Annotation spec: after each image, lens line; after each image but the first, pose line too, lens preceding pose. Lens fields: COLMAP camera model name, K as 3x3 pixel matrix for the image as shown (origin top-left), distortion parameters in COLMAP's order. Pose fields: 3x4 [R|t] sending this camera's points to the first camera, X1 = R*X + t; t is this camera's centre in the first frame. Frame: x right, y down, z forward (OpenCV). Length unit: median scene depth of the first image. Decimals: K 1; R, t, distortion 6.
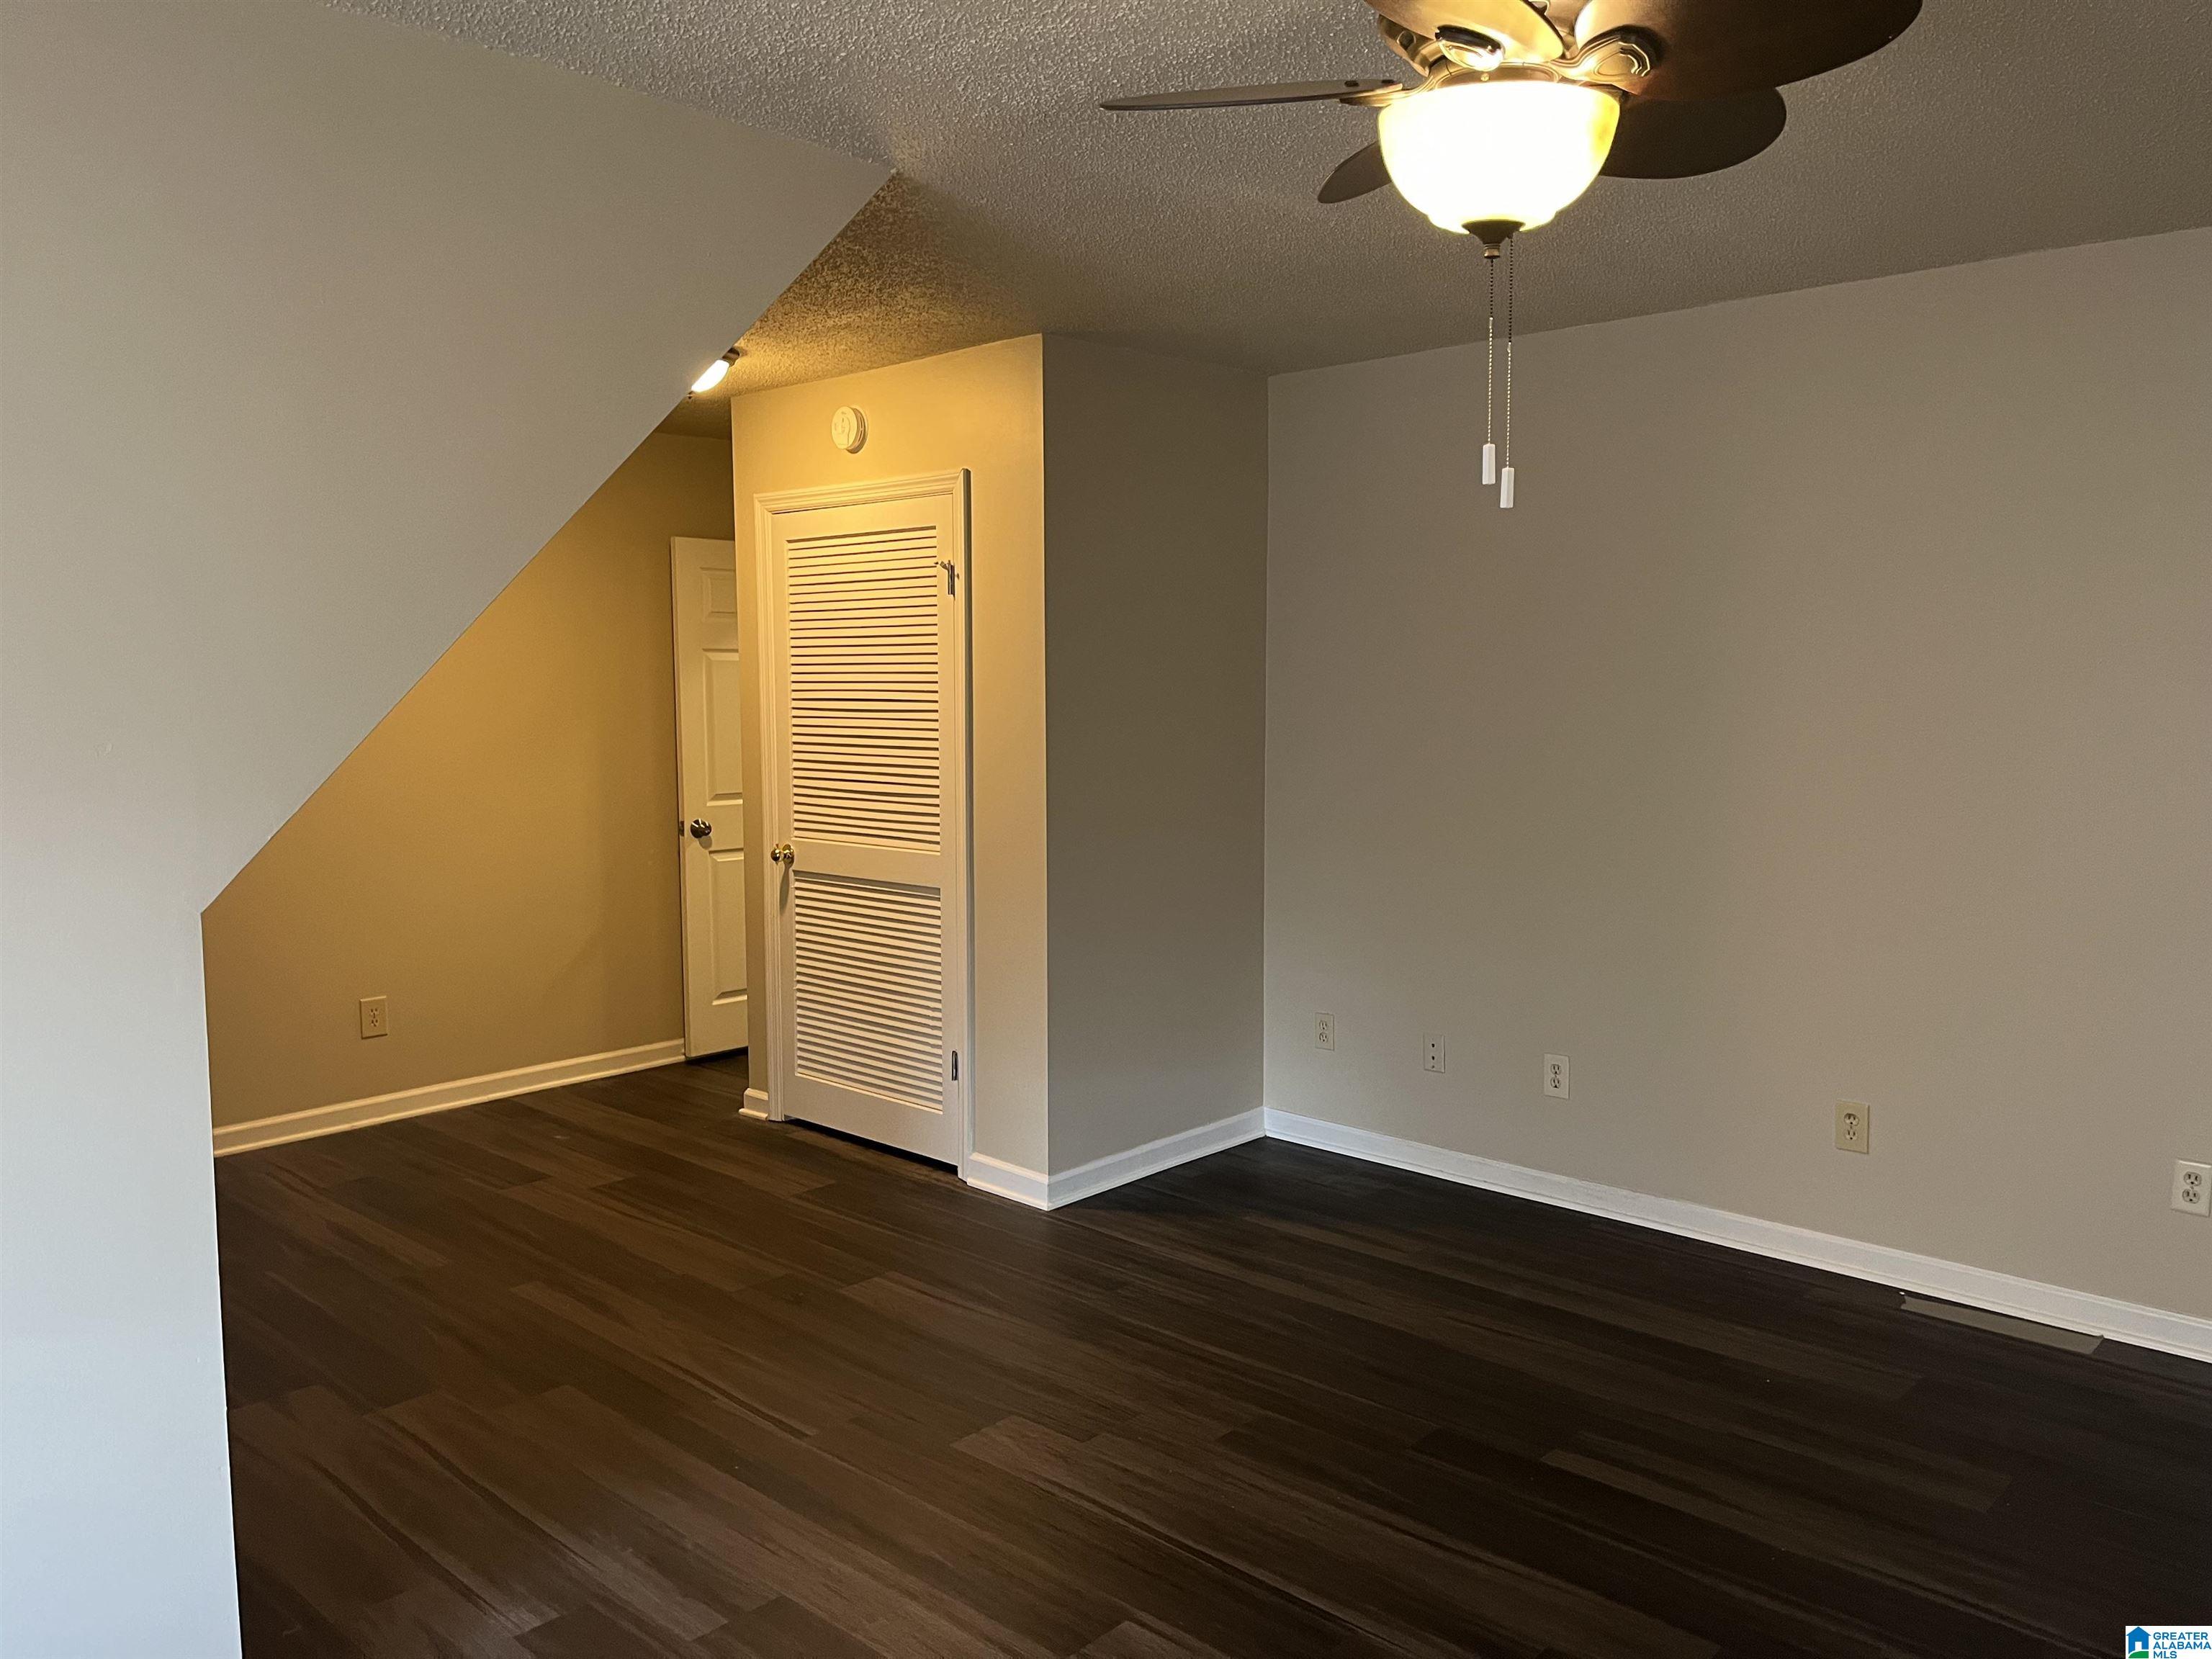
lens RADIAL K [[1650.4, 0, 1106.0], [0, 1650.4, 829.5], [0, 0, 1]] dist [0.045261, -0.039392]
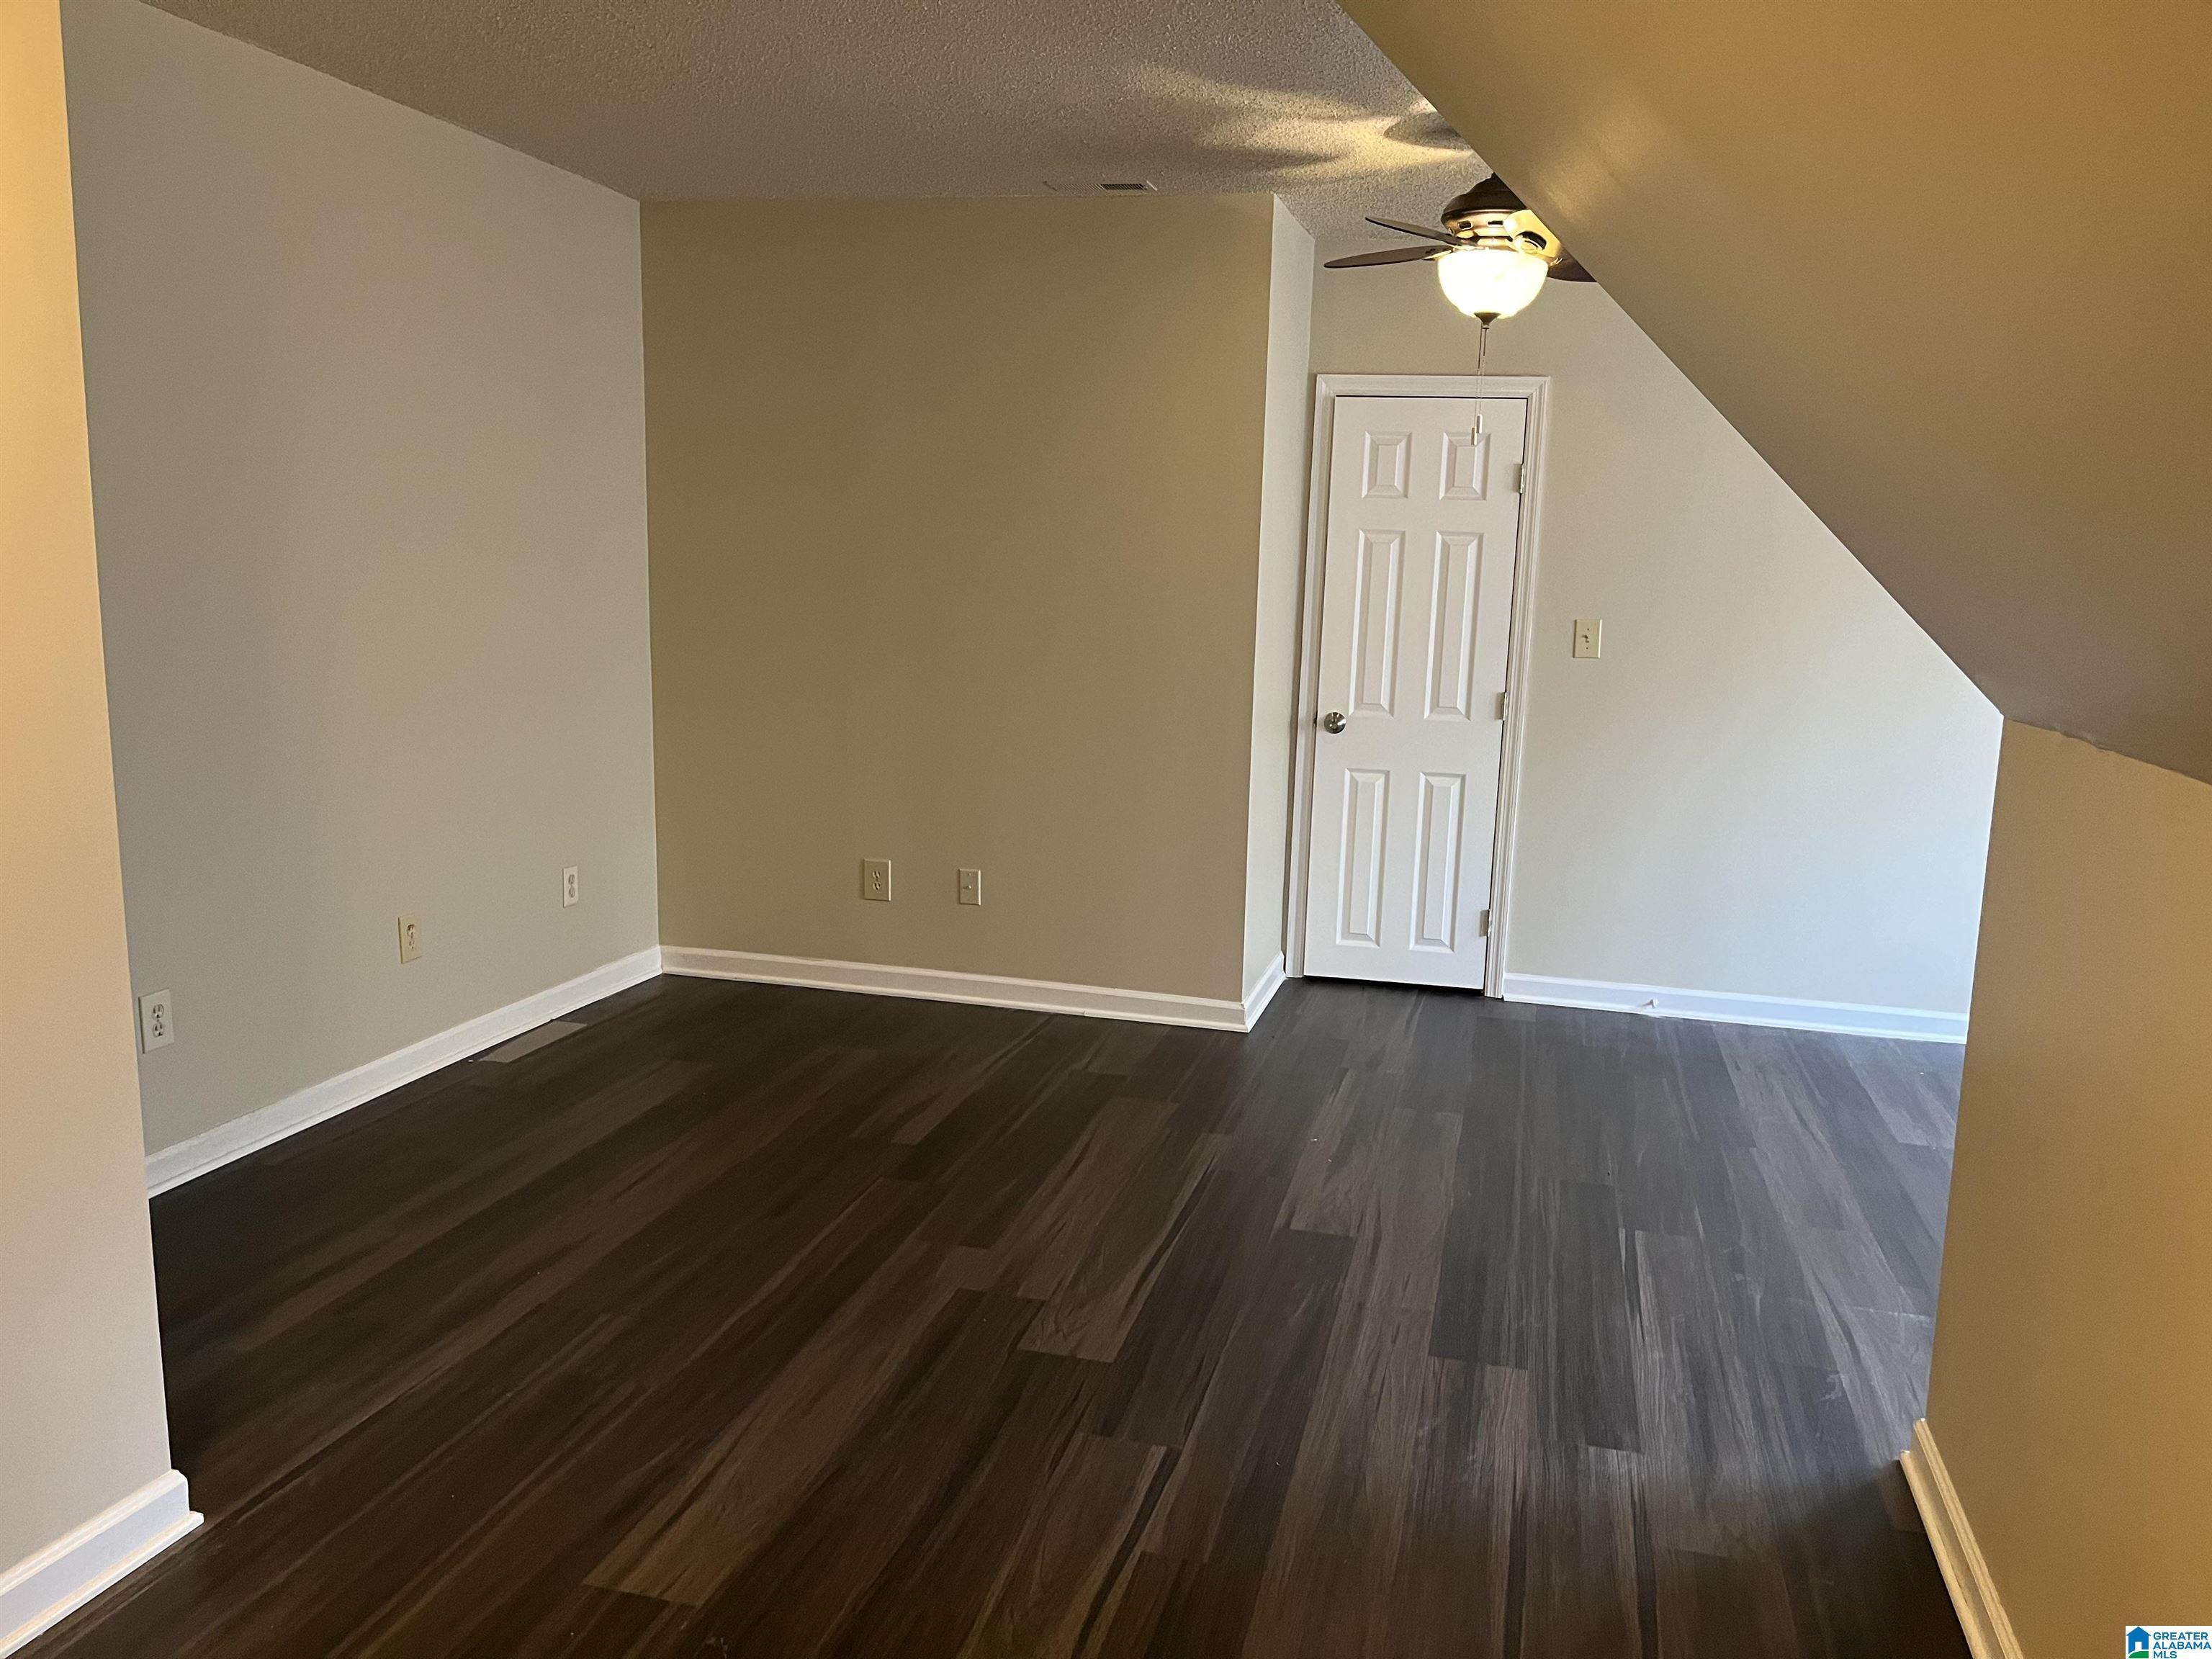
lens RADIAL K [[1640.8, 0, 1147.2], [0, 1640.8, 826.0], [0, 0, 1]] dist [0.069007, -0.078921]
pose [[-0.494616, -0.145617, 0.856826, -0.837047], [0.056089, 0.978461, 0.198667, -0.087420], [-0.867300, 0.146323, -0.475794, 1.388241]]
